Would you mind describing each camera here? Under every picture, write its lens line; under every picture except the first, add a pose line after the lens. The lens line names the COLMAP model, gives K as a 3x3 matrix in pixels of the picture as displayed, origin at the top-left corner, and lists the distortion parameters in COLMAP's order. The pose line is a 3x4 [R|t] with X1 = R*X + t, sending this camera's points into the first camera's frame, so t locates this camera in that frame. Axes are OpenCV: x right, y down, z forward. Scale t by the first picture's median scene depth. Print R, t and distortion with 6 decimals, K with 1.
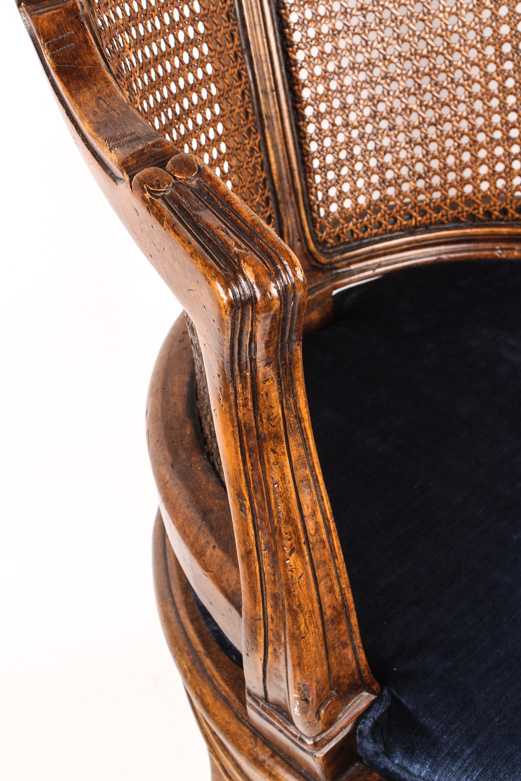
lens RADIAL K [[1200.6, 0, 306.5], [0, 1200.6, 408.3], [0, 0, 1]] dist [-0.015132, 0.000000]
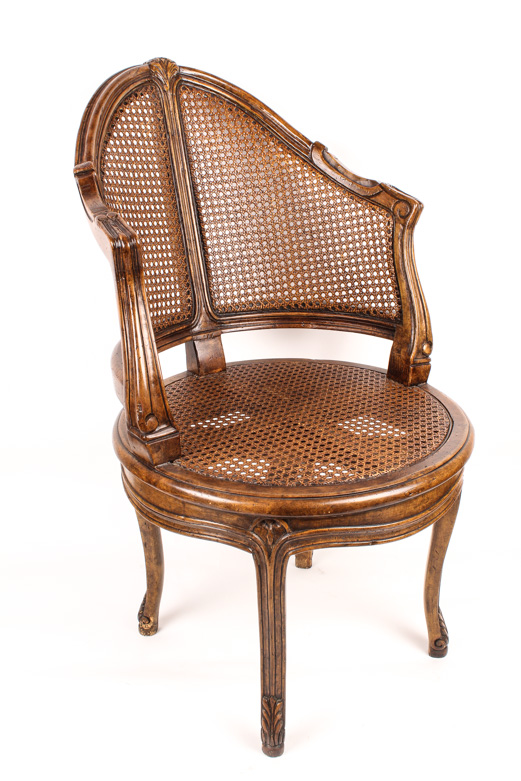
lens RADIAL K [[912.4, 0, 262.7], [0, 912.4, 386.7], [0, 0, 1]] dist [-0.110182, 0.000000]
pose [[0.986874, 0.040956, -0.156215, 0.379463], [-0.084447, 0.955395, -0.282999, 0.485367], [0.137657, 0.292476, 0.946313, -0.576058]]
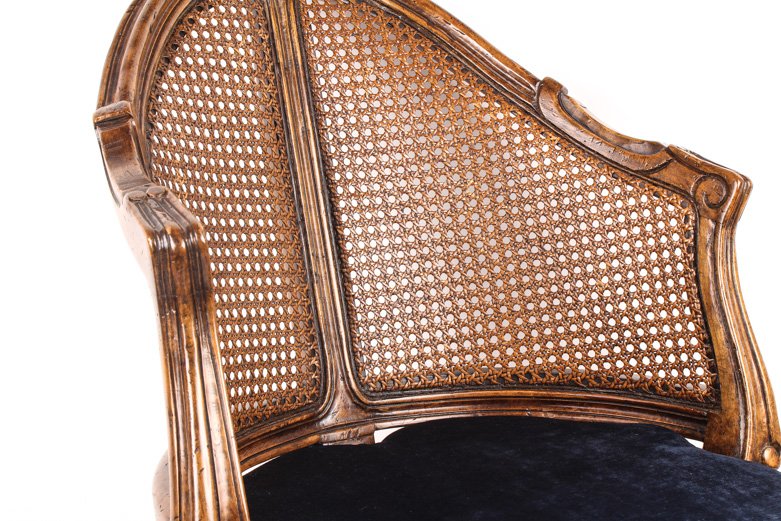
lens RADIAL K [[1421.3, 0, 388.2], [0, 1421.3, 234.0], [0, 0, 1]] dist [0.013824, 0.000000]
pose [[0.977743, -0.002807, -0.209787, 0.342328], [-0.098855, 0.875797, -0.472449, 0.408943], [0.185057, 0.482672, 0.856026, -0.298824]]
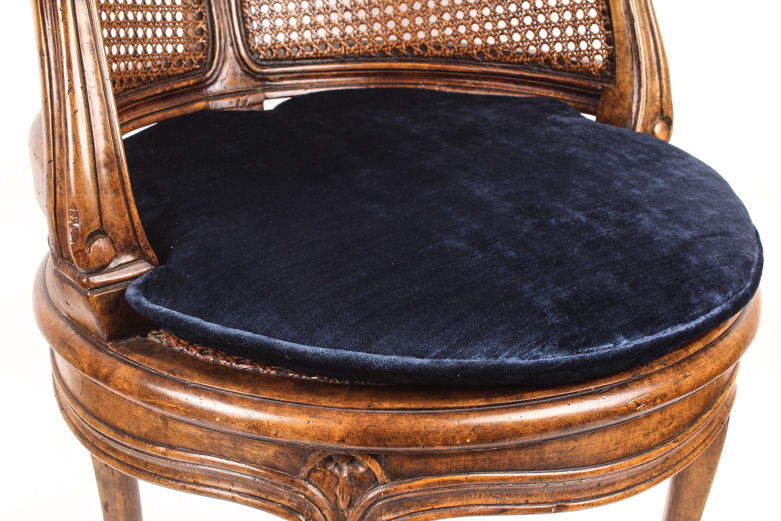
lens RADIAL K [[1421.3, 0, 399.2], [0, 1421.3, 249.0], [0, 0, 1]] dist [0.013824, 0.000000]
pose [[0.989702, 0.055167, -0.132083, 0.351642], [-0.092256, 0.951367, -0.293922, 0.445140], [0.109445, 0.303080, 0.946659, -0.241571]]
